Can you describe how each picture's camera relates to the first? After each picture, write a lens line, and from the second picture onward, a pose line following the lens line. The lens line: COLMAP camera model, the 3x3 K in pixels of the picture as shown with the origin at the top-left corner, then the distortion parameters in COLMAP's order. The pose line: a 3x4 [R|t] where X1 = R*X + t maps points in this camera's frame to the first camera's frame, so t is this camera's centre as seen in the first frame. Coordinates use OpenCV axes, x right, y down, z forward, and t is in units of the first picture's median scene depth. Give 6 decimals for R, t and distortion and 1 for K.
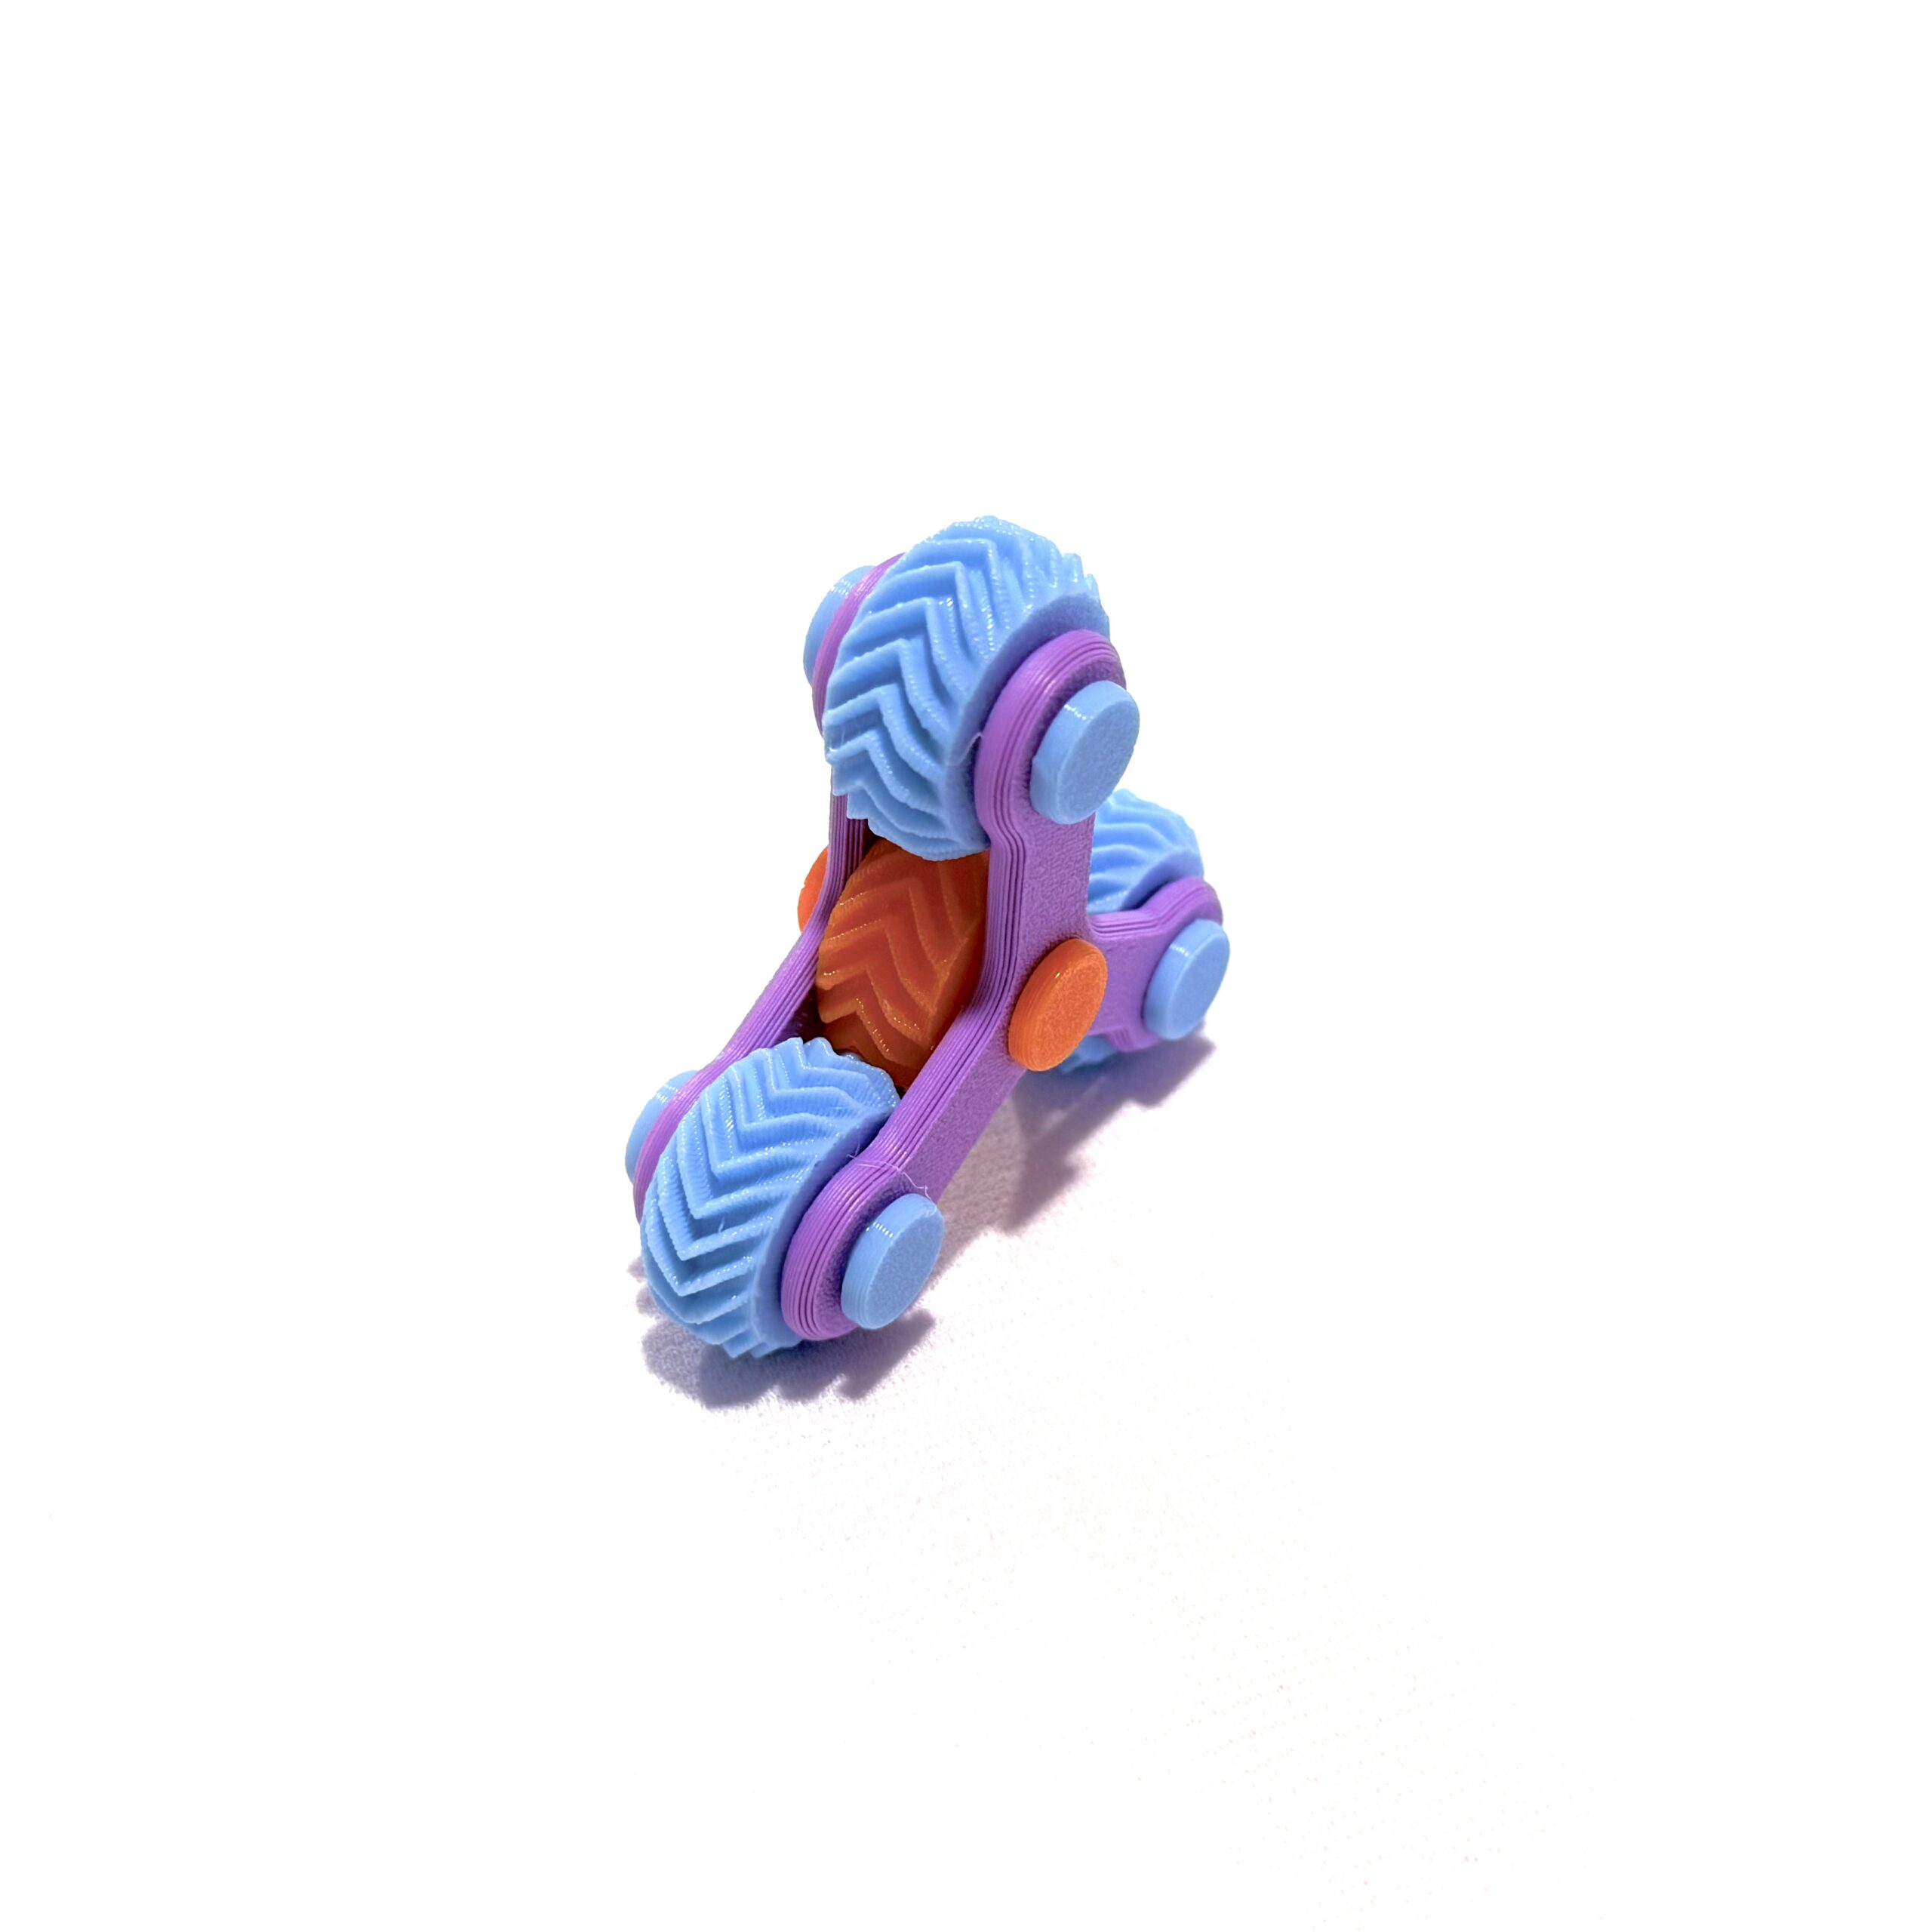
lens RADIAL K [[2773.7, 0, 910.8], [0, 2773.7, 968.9], [0, 0, 1]] dist [0.220239, -0.731805]
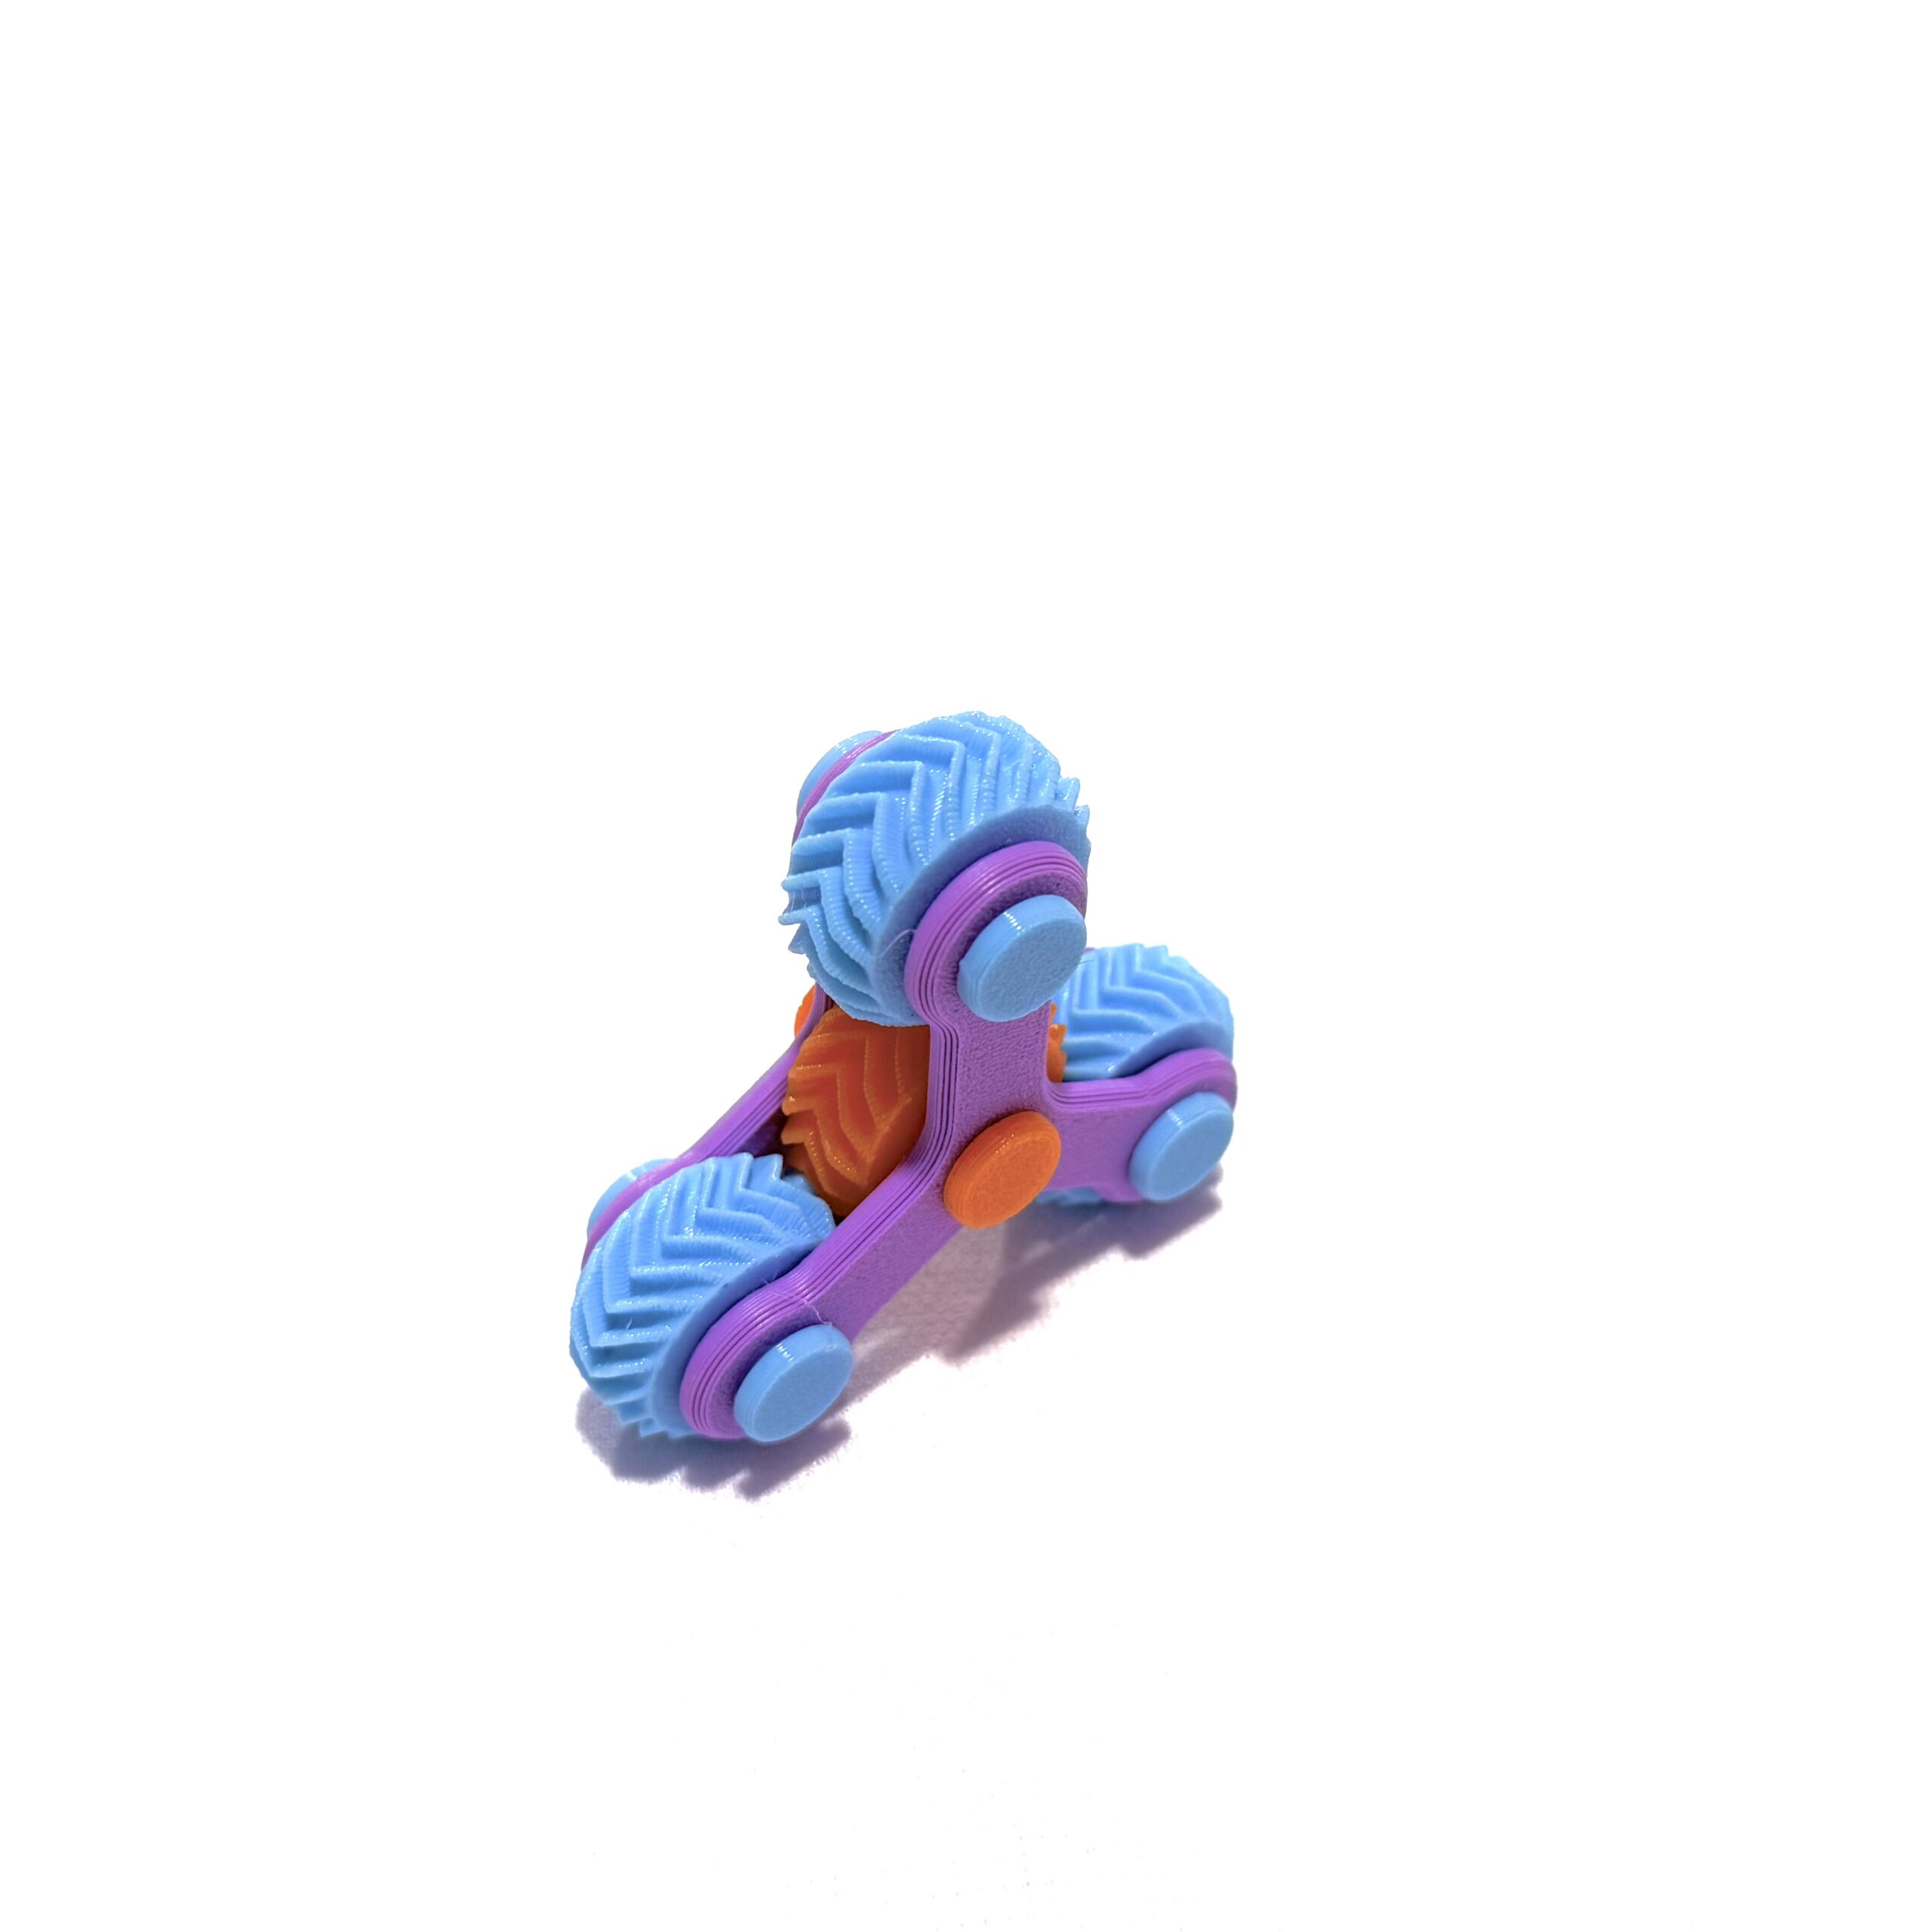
lens RADIAL K [[2773.7, 0, 910.8], [0, 2773.7, 968.9], [0, 0, 1]] dist [0.220239, -0.731805]
pose [[0.963757, 0.185182, -0.192040, 0.209931], [-0.169875, 0.981023, 0.093467, -0.154926], [0.205704, -0.057456, 0.976926, -0.010516]]
